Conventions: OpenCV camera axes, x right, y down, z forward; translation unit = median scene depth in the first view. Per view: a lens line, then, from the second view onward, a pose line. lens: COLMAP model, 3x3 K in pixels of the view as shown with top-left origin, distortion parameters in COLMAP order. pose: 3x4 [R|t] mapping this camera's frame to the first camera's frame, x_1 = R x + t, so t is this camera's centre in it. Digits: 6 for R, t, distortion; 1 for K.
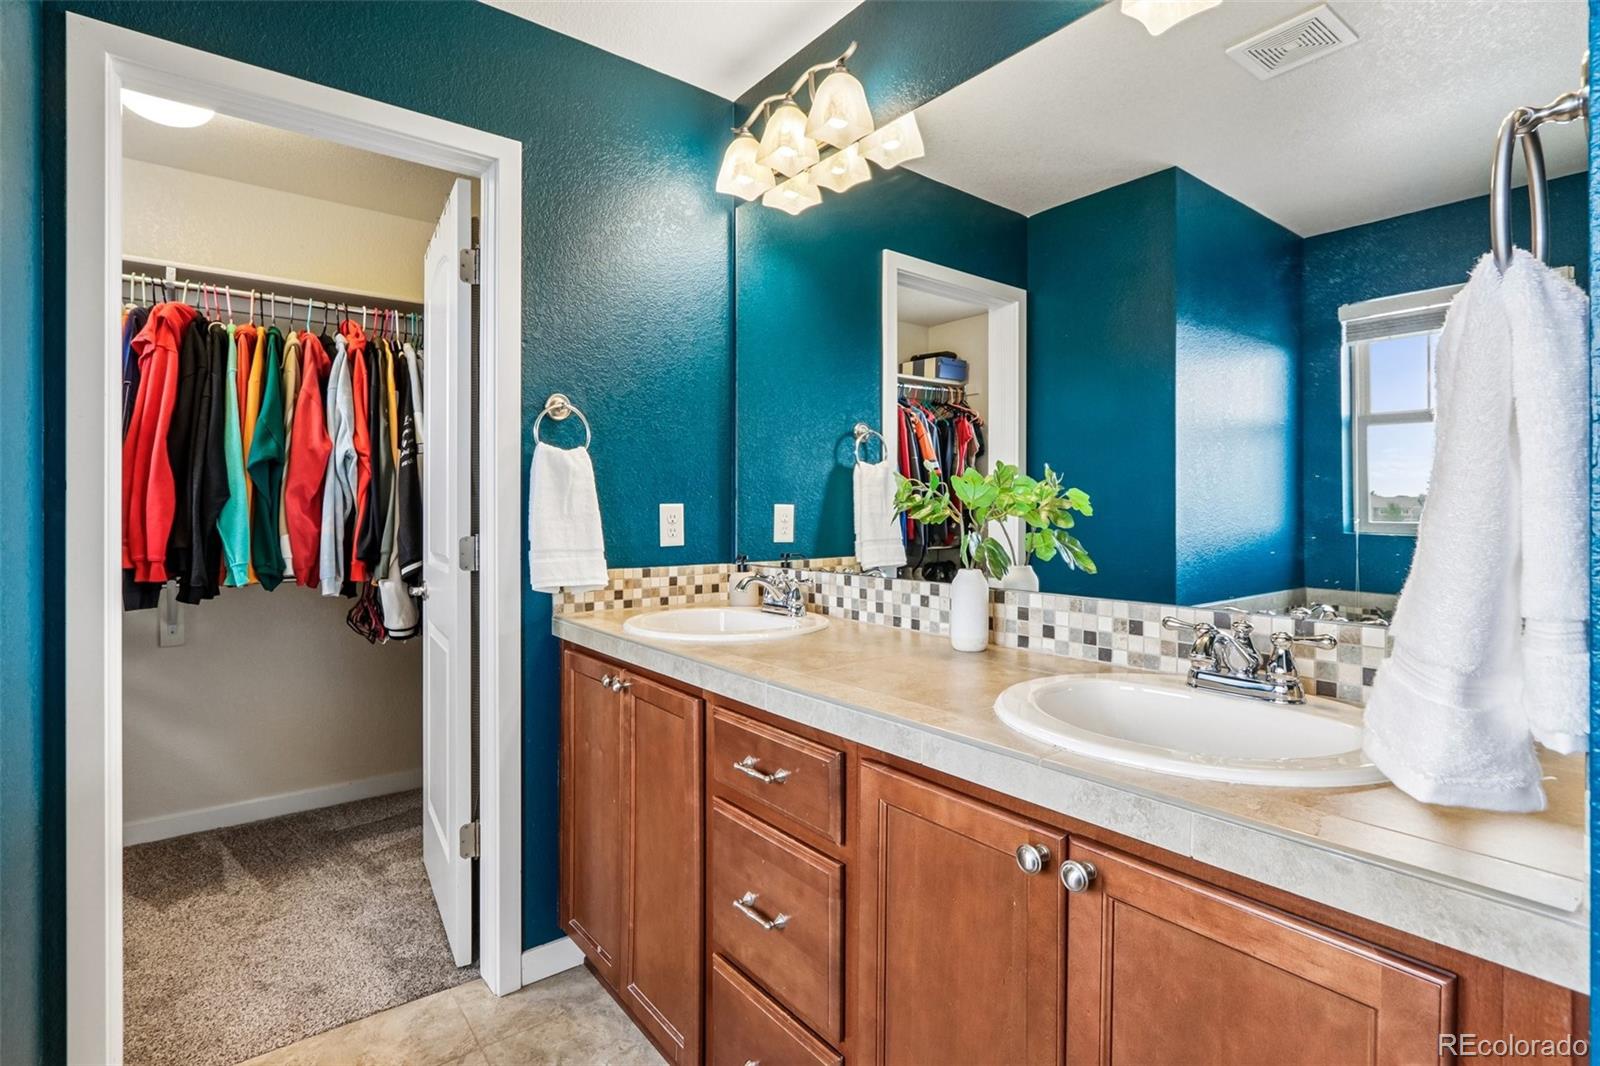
lens RADIAL K [[766.8, 0, 794.0], [0, 766.8, 512.0], [0, 0, 1]] dist [-0.009862, -0.000545]
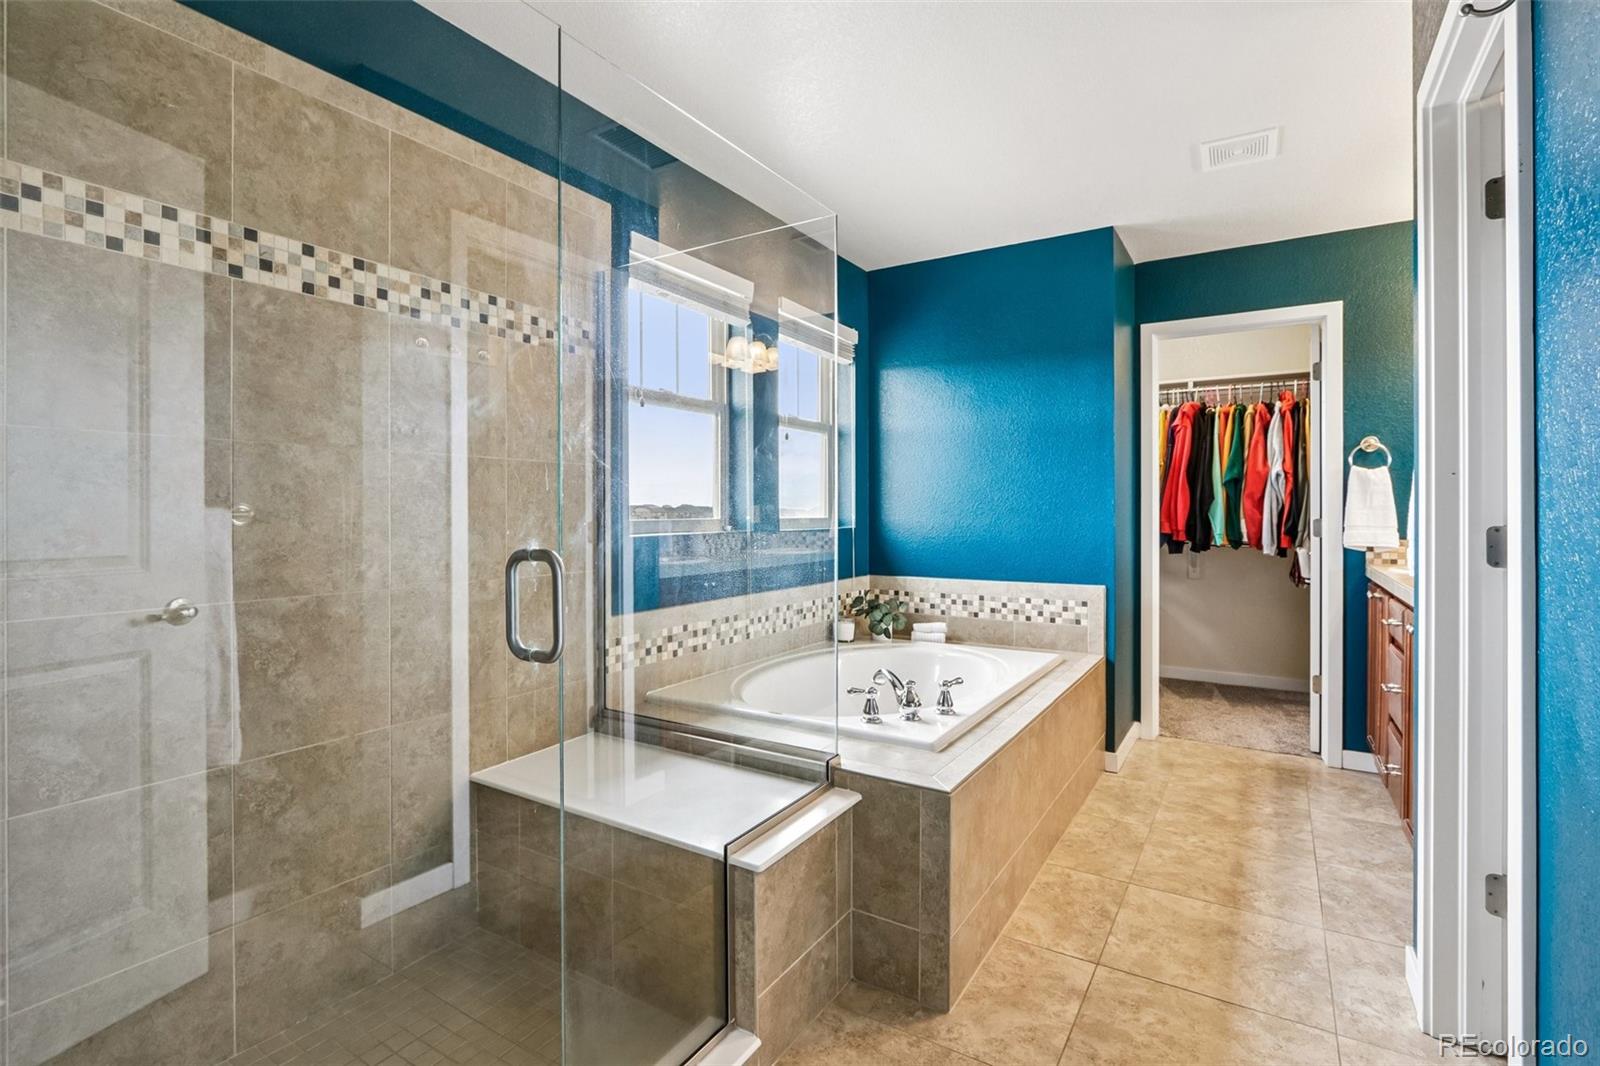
lens RADIAL K [[766.8, 0, 794.0], [0, 766.8, 512.0], [0, 0, 1]] dist [-0.009862, -0.000545]
pose [[0.350431, -0.000520, -0.936588, 0.660713], [0.000613, 1.000000, -0.000326, 0.011997], [0.936588, -0.000460, 0.350431, -0.639219]]
